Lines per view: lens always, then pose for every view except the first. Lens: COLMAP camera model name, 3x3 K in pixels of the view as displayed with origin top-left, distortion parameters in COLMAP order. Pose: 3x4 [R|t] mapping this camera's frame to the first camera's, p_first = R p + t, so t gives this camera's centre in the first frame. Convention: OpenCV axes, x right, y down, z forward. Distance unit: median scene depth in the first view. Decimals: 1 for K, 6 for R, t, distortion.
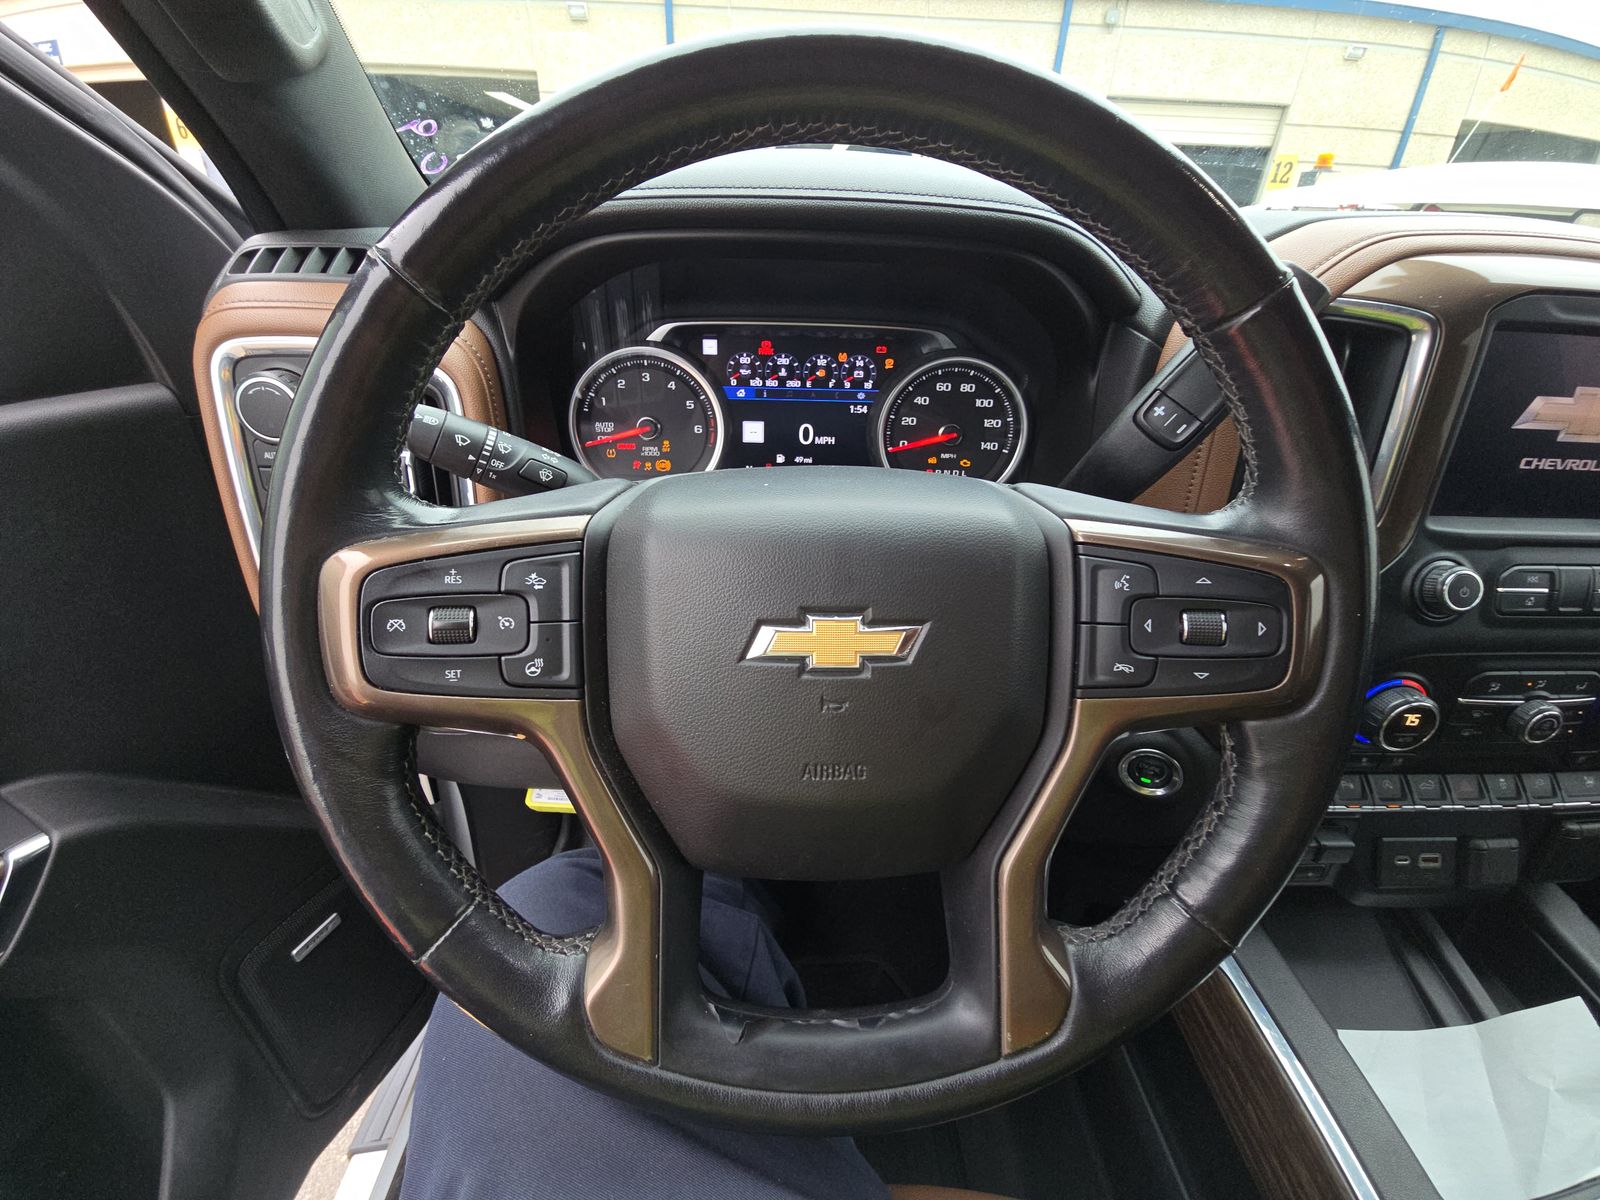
lens RADIAL K [[646.9, 0, 802.5], [0, 646.9, 584.5], [0, 0, 1]] dist [0.018425, -0.014010]
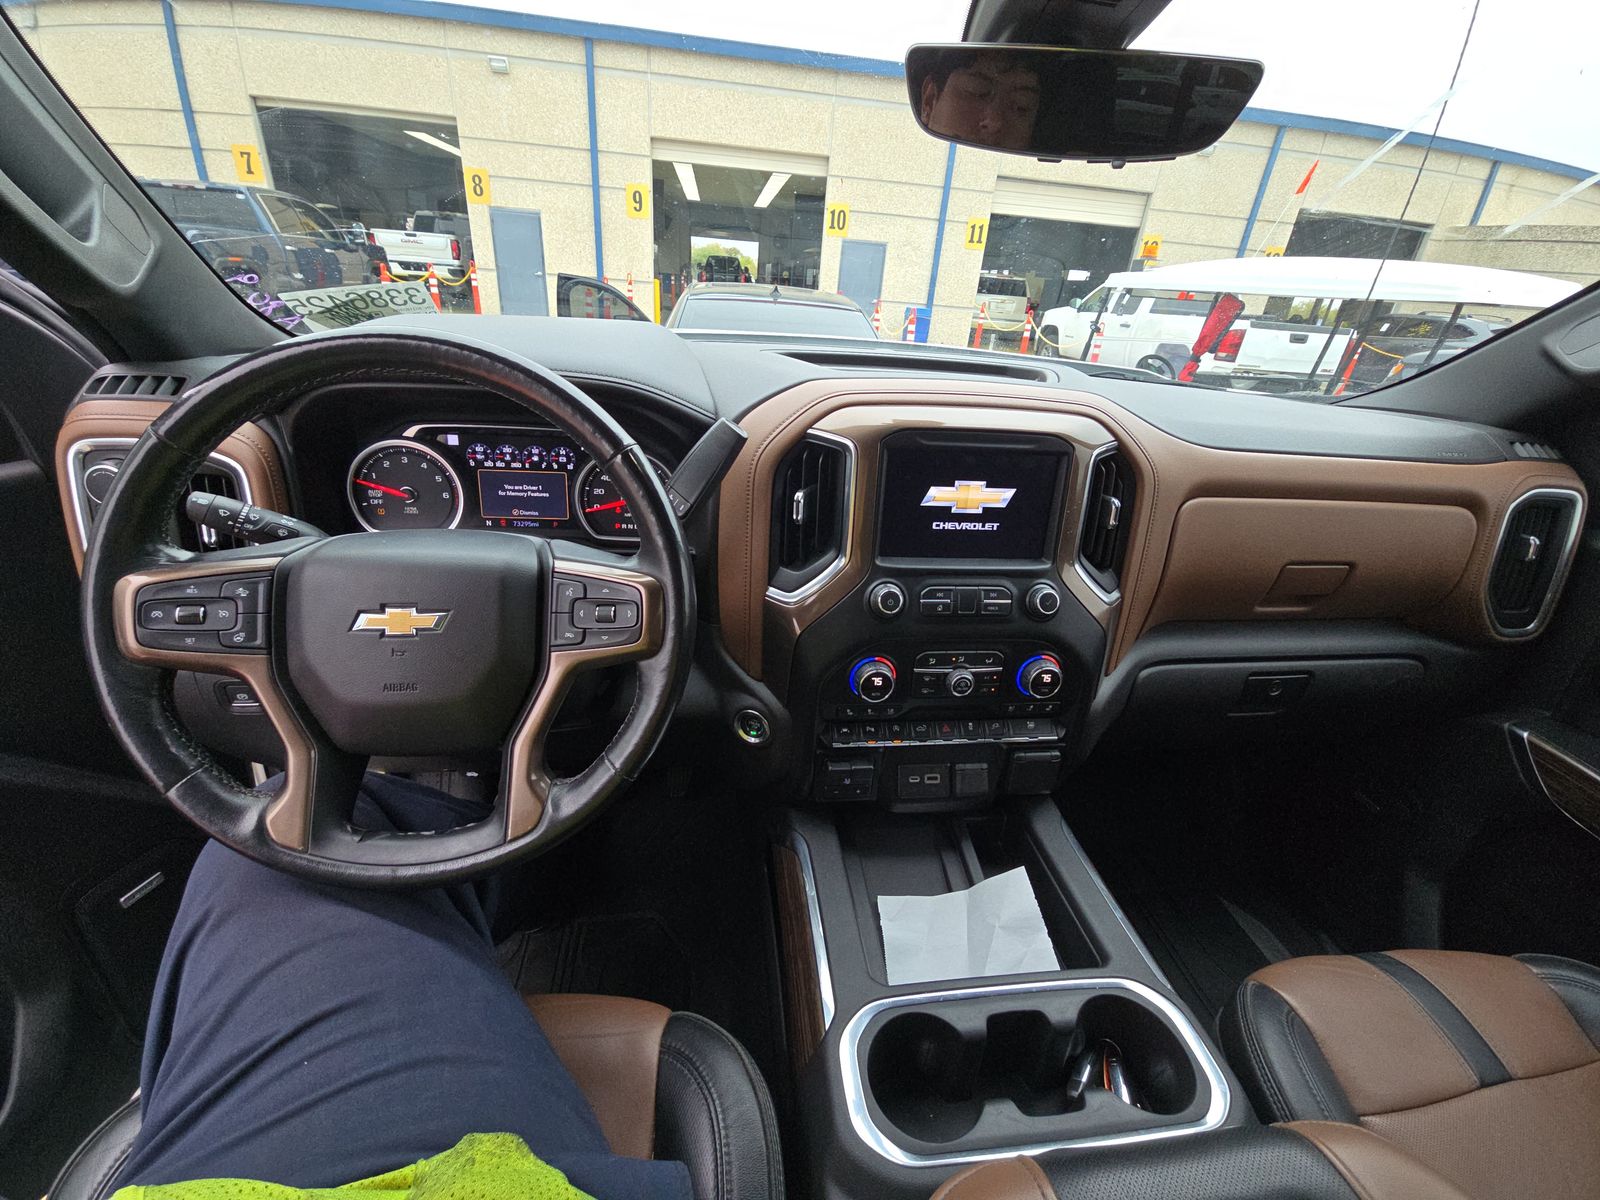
lens RADIAL K [[640.9, 0, 799.6], [0, 640.9, 588.8], [0, 0, 1]] dist [0.016049, -0.010503]
pose [[0.994695, -0.004645, 0.102762, 0.594020], [0.009808, 0.998711, -0.049799, 0.055737], [-0.102398, 0.050543, 0.993459, -0.607457]]
